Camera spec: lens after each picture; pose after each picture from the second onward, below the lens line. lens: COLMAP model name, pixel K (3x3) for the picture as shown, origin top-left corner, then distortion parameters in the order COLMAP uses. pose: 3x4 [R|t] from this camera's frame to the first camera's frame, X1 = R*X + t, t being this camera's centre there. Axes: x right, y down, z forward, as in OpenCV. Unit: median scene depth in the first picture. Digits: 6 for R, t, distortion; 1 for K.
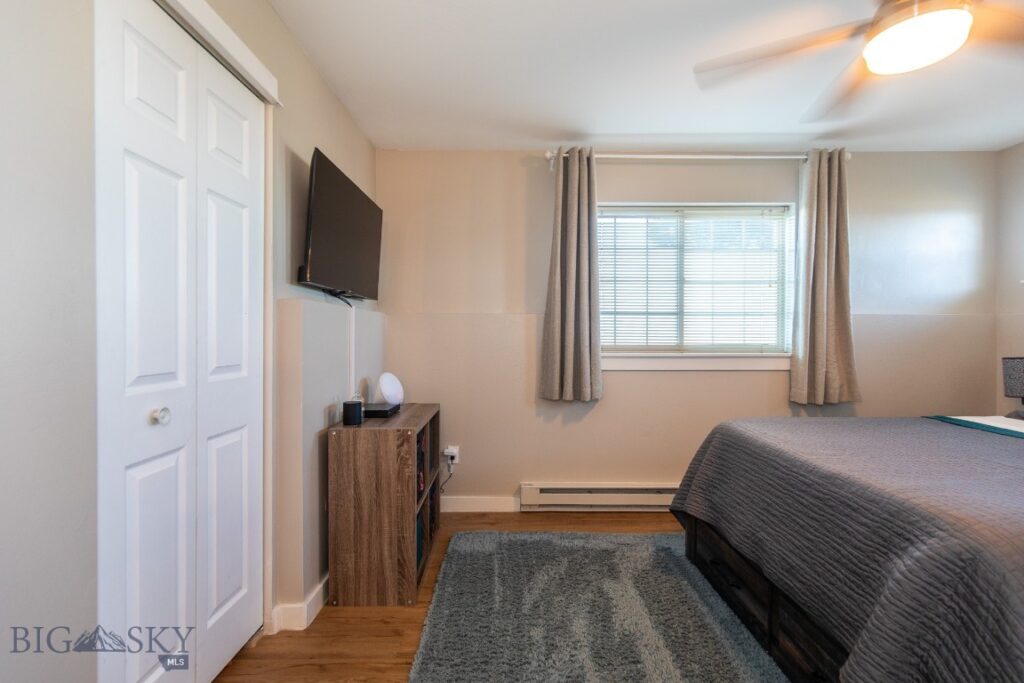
lens RADIAL K [[467.1, 0, 507.8], [0, 467.1, 342.9], [0, 0, 1]] dist [0.001459, -0.000918]
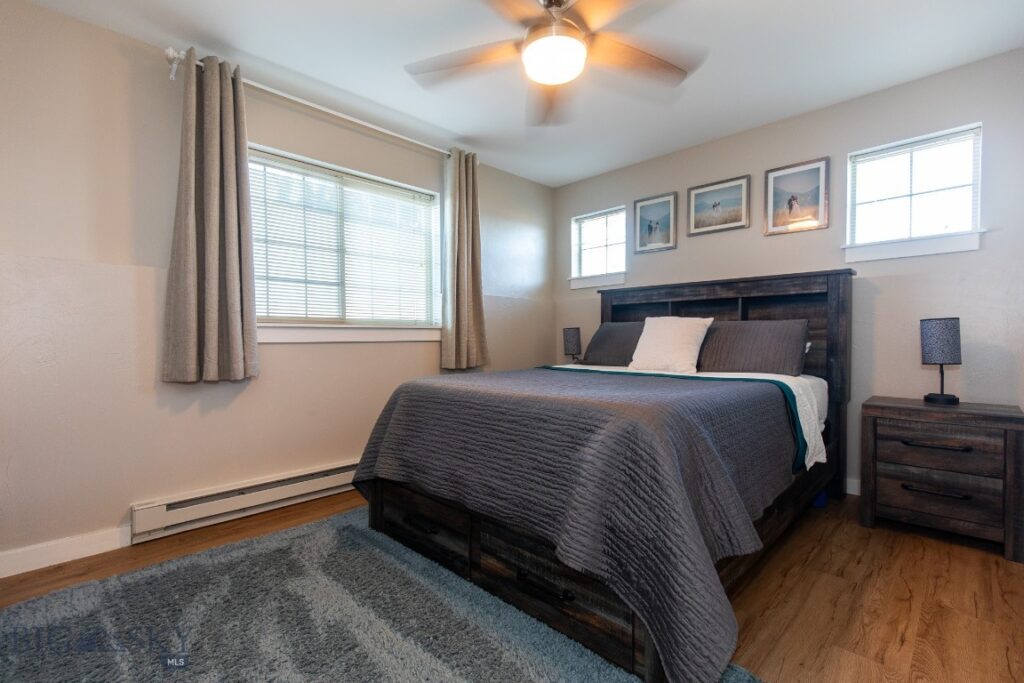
lens RADIAL K [[462.2, 0, 514.2], [0, 462.2, 345.9], [0, 0, 1]] dist [0.002907, -0.000282]
pose [[0.701607, -0.016802, 0.712366, -0.077356], [0.015303, 0.999847, 0.008510, 0.079666], [-0.712400, 0.004931, 0.701756, 0.119619]]
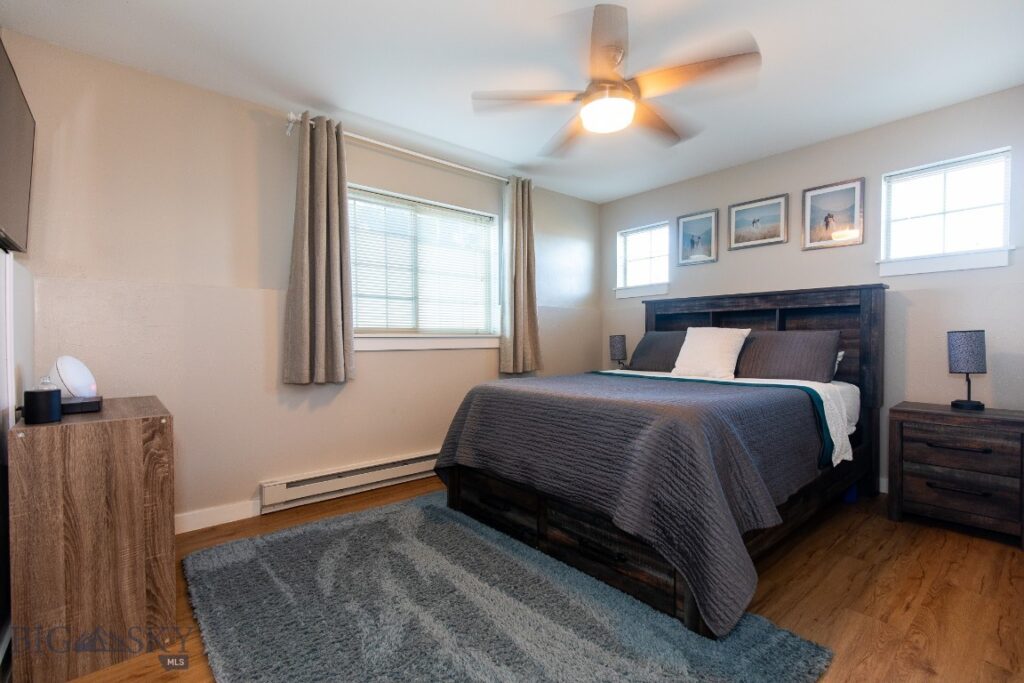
lens RADIAL K [[462.2, 0, 514.2], [0, 462.2, 345.9], [0, 0, 1]] dist [0.002907, -0.000282]
pose [[0.760532, -0.014477, 0.649139, -0.214710], [0.014701, 0.999879, 0.005075, 0.059538], [-0.649134, 0.005683, 0.760653, 0.036595]]
